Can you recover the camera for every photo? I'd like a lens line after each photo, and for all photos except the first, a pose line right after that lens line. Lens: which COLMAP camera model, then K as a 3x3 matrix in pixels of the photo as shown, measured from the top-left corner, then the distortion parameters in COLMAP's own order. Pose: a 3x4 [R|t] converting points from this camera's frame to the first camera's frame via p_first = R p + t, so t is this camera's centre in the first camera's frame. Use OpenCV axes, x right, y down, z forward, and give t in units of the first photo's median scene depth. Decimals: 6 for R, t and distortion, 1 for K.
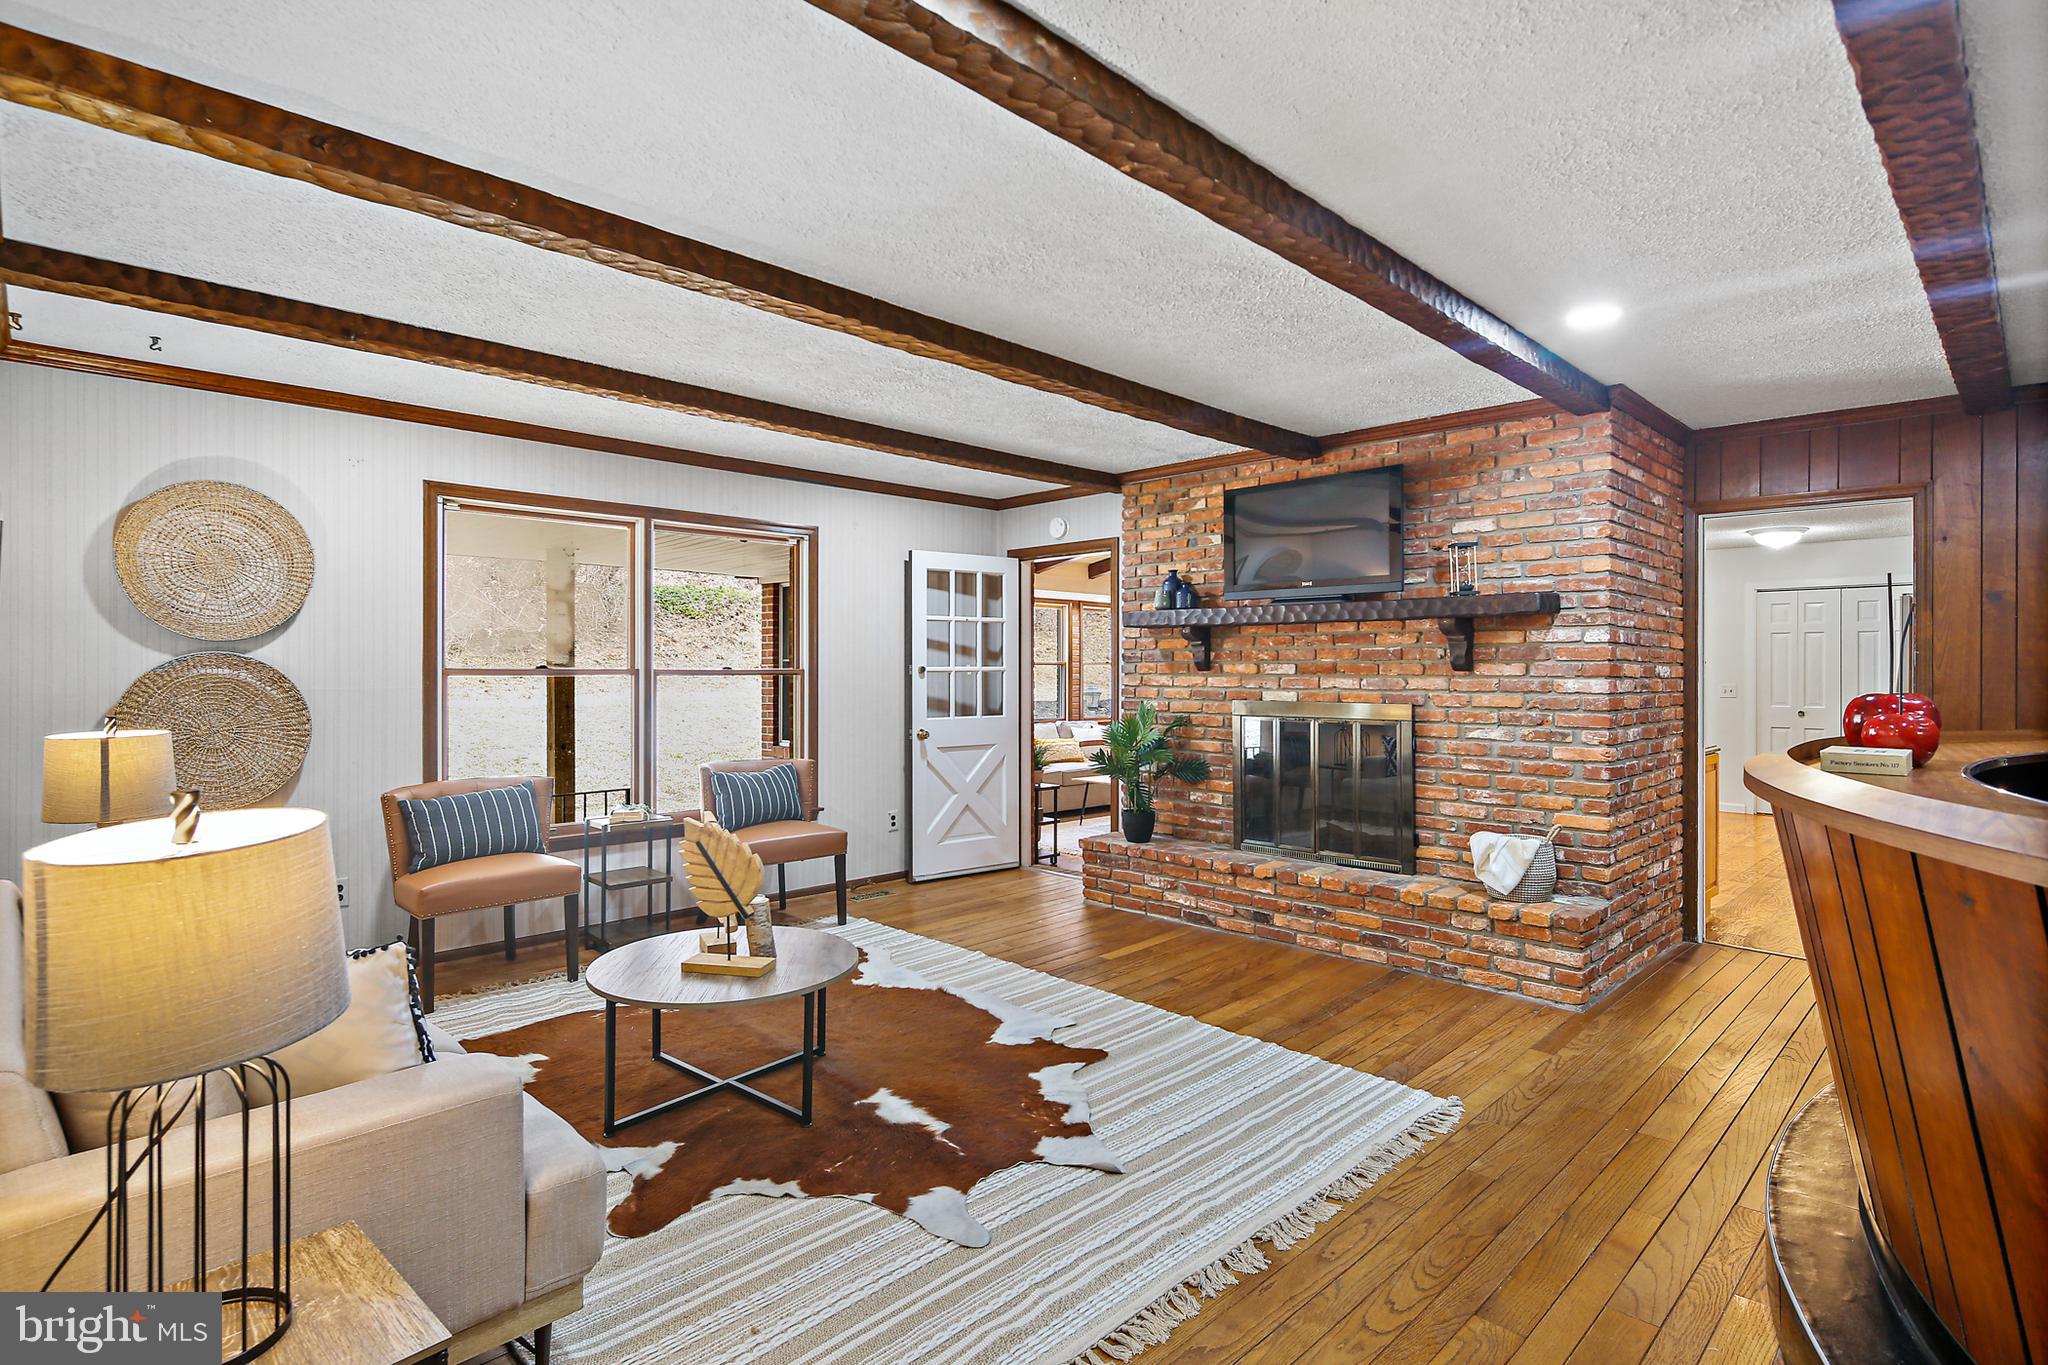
lens RADIAL K [[1014.0, 0, 1022.7], [0, 1014.0, 674.5], [0, 0, 1]] dist [-0.000285, -0.000271]
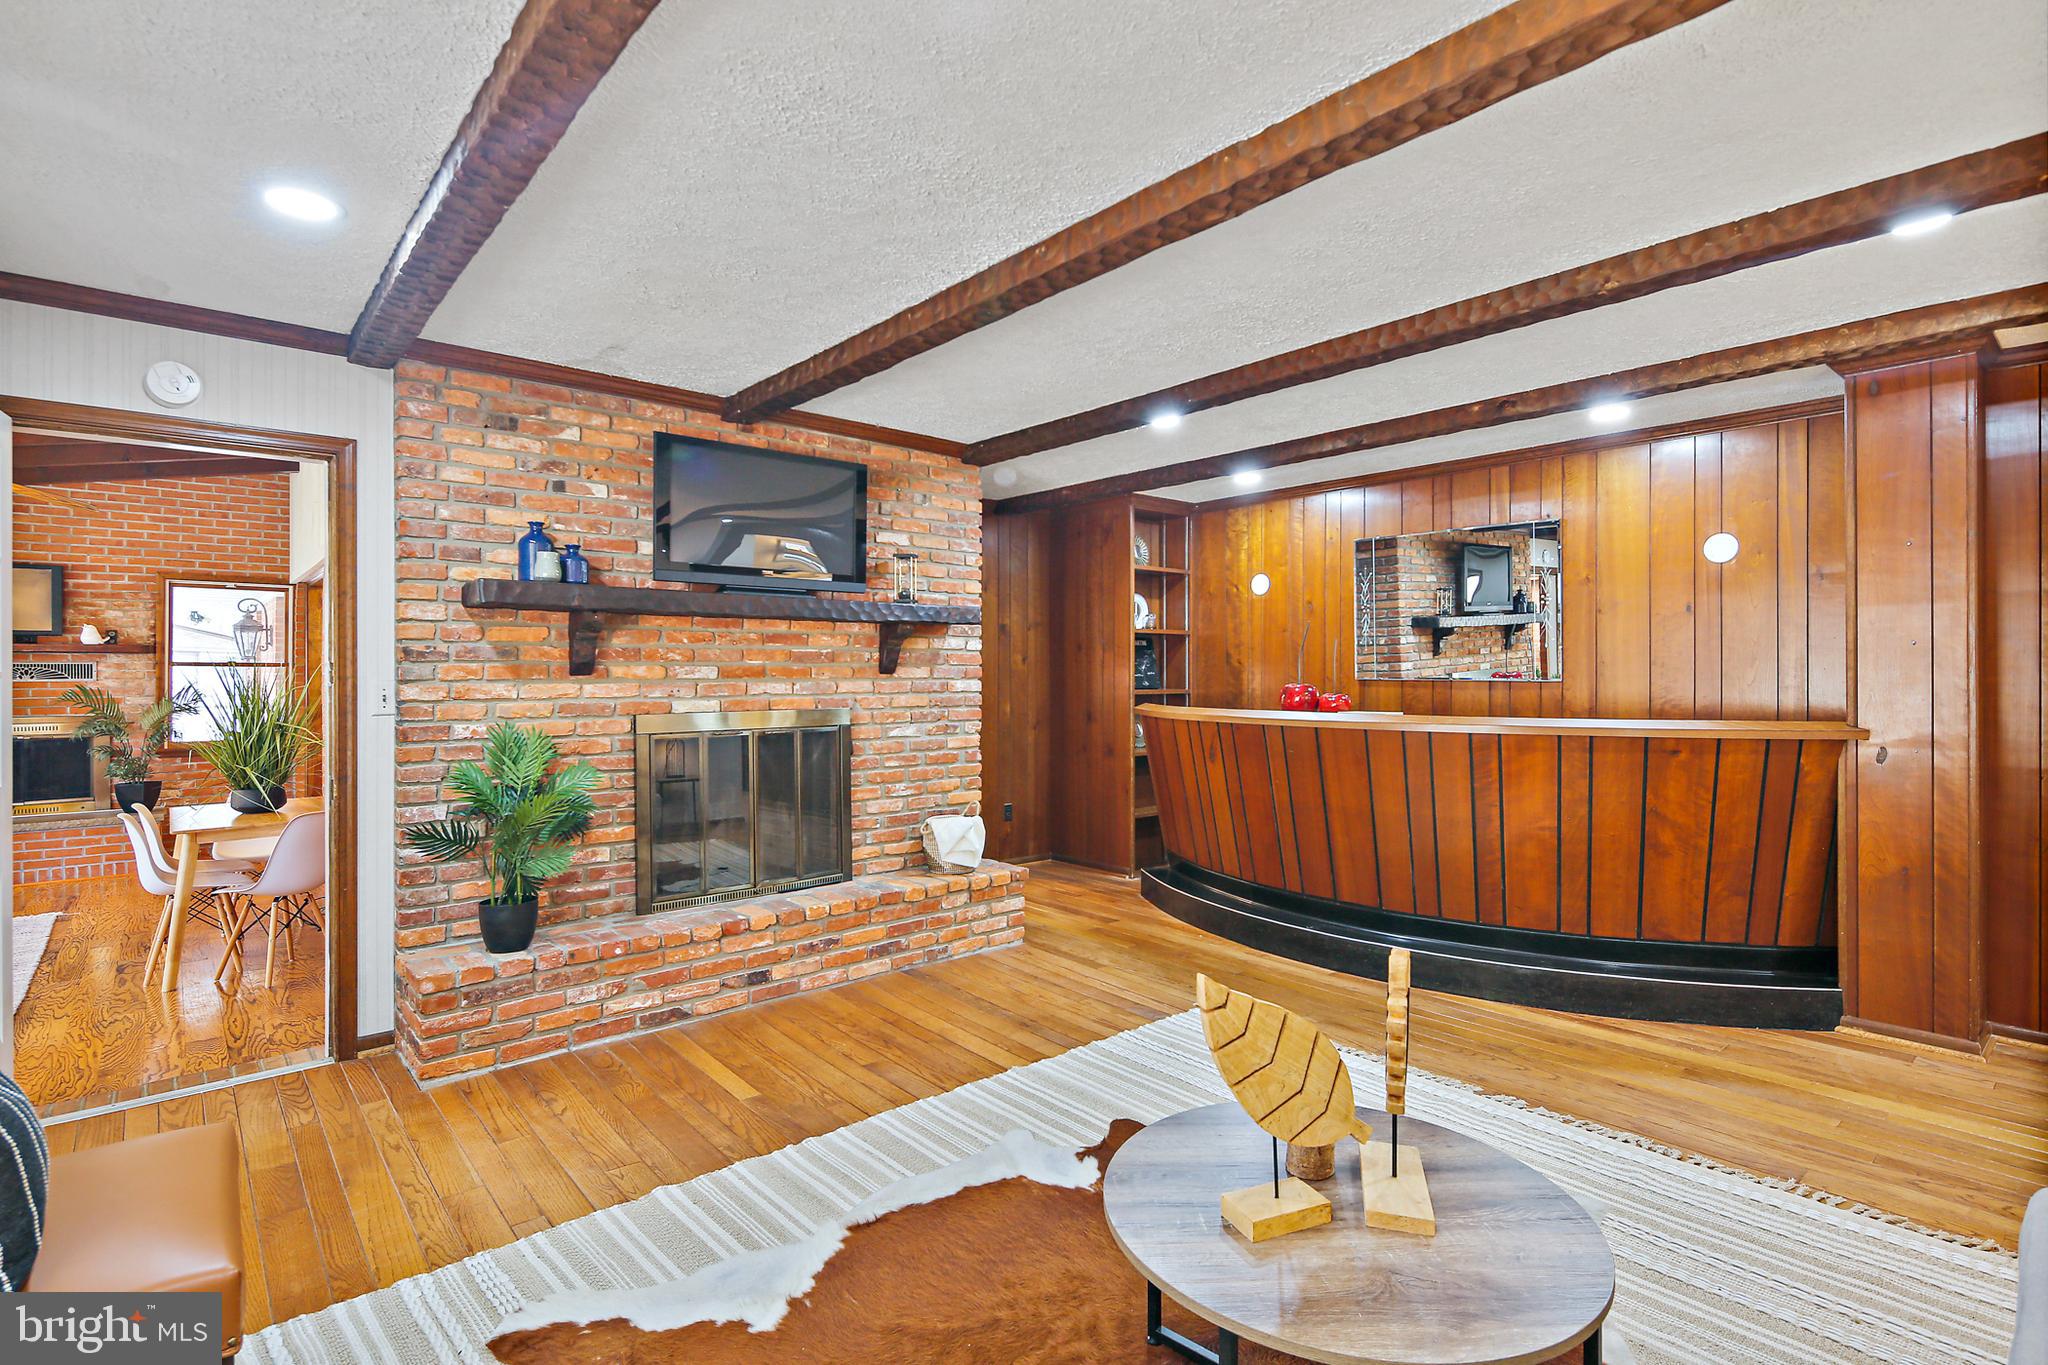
lens RADIAL K [[983.1, 0, 1019.8], [0, 983.1, 679.1], [0, 0, 1]] dist [0.001207, -0.000788]
pose [[0.063664, -0.005172, 0.997958, -0.573168], [0.009522, 0.999944, 0.004575, -0.001405], [-0.997926, 0.009212, 0.063710, 0.789405]]
